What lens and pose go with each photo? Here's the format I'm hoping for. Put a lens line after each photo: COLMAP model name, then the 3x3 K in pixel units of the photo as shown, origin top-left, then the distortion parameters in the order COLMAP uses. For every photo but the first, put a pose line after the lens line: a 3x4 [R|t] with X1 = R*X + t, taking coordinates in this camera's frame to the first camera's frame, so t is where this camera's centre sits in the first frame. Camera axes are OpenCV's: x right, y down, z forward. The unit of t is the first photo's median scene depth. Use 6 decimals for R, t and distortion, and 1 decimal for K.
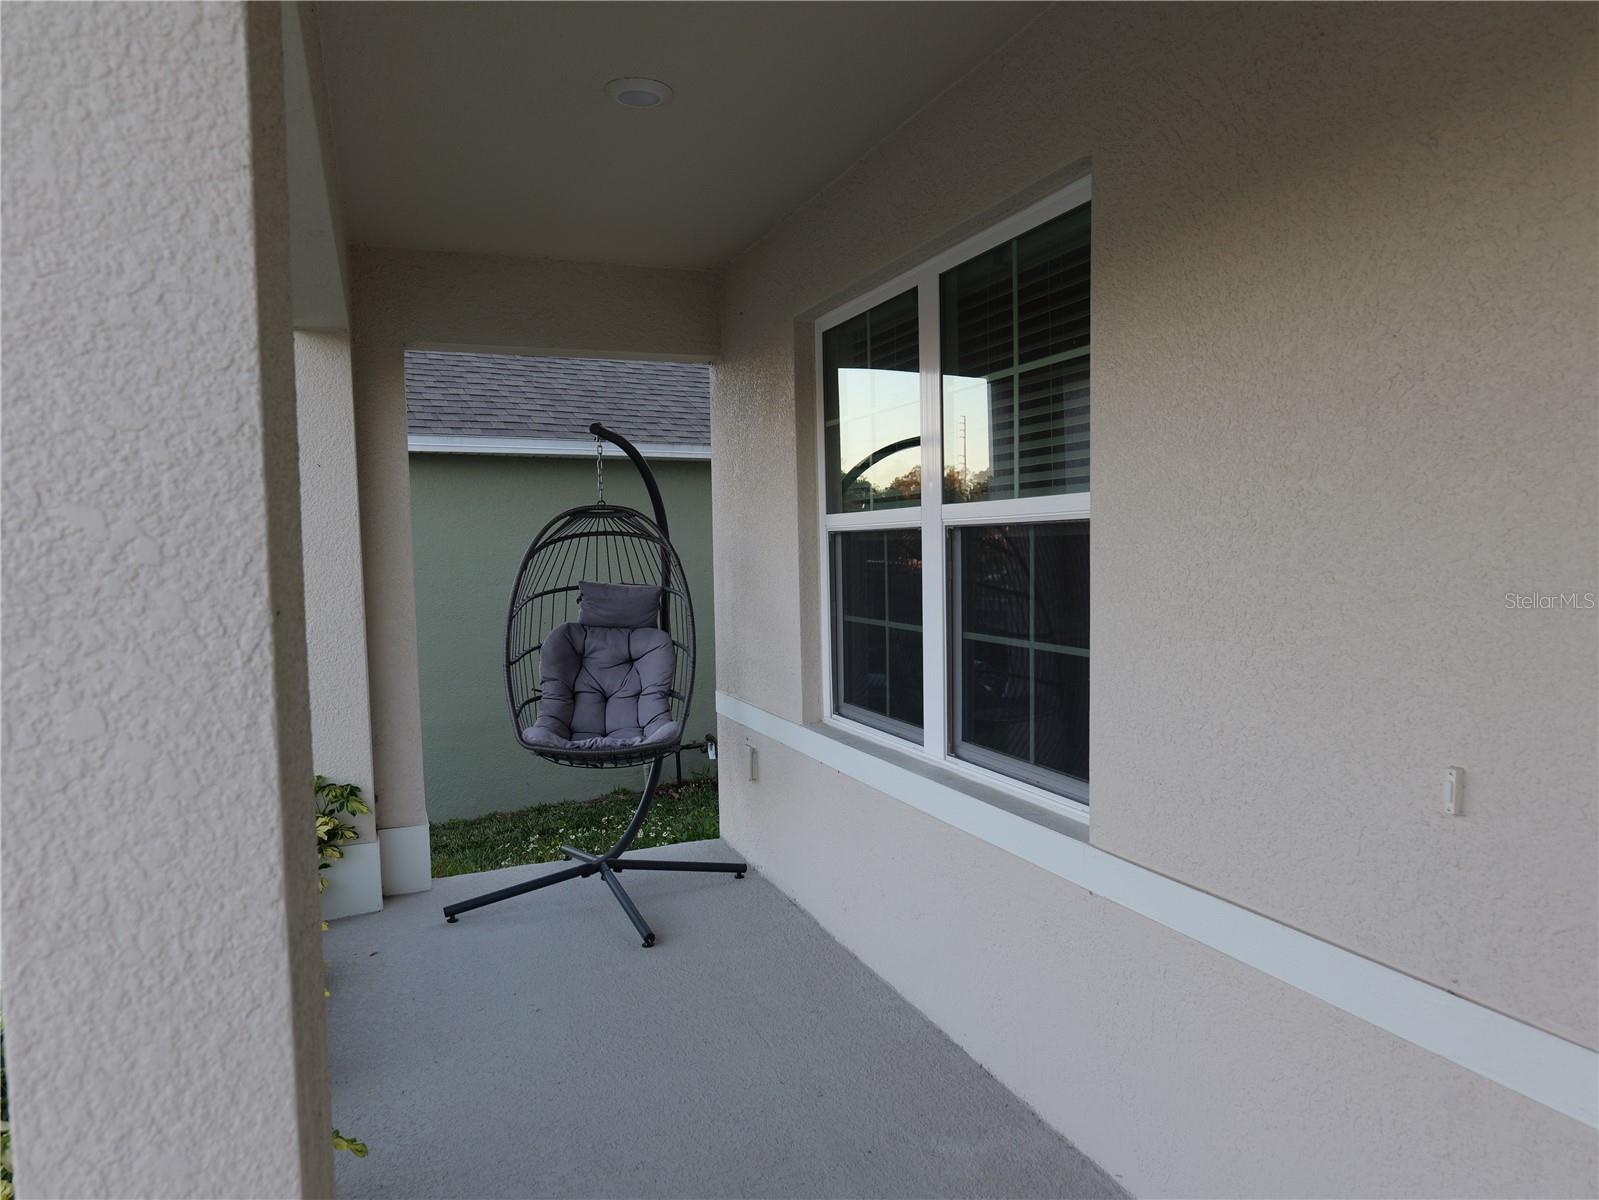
lens RADIAL K [[1050.3, 0, 797.7], [0, 1050.3, 594.4], [0, 0, 1]] dist [-0.028752, 0.015758]
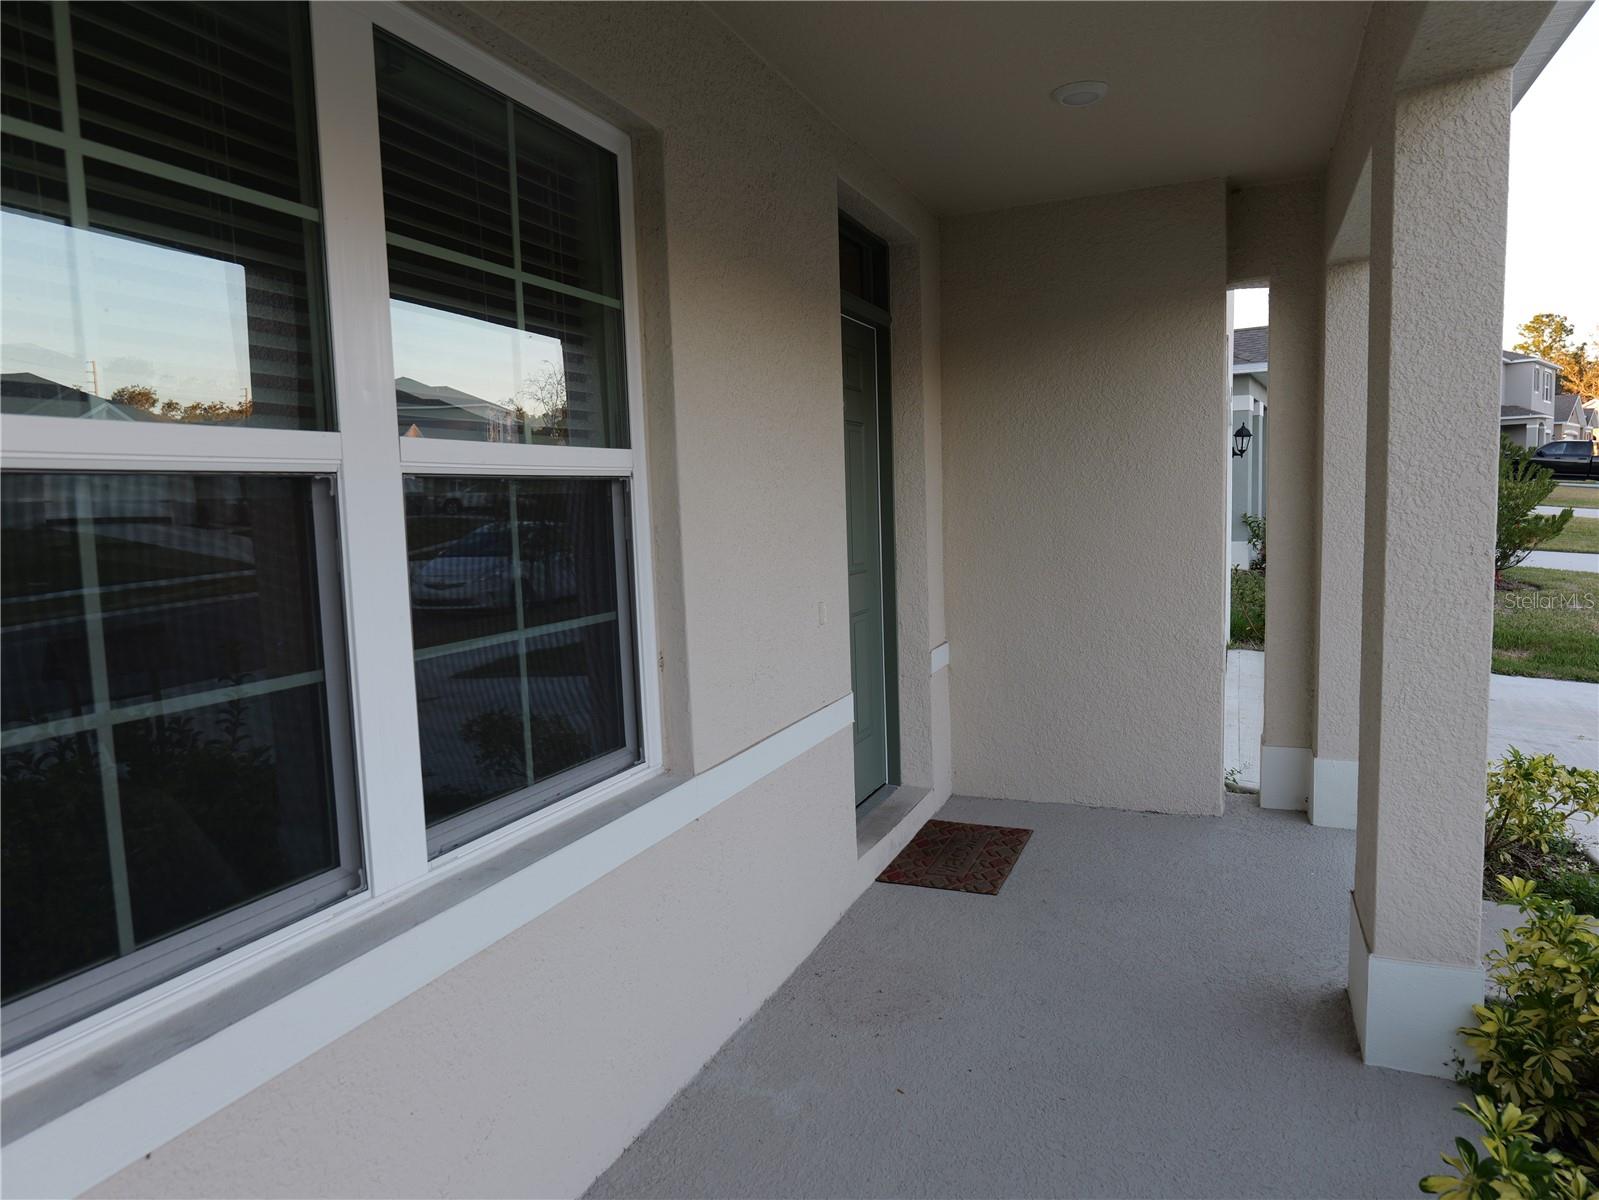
lens RADIAL K [[1050.3, 0, 798.5], [0, 1050.3, 606.4], [0, 0, 1]] dist [-0.028752, 0.015758]
pose [[-0.728568, -0.010228, 0.684897, -0.469402], [0.088945, 0.990010, 0.109401, -0.040344], [-0.679174, 0.140624, -0.720380, 1.436286]]
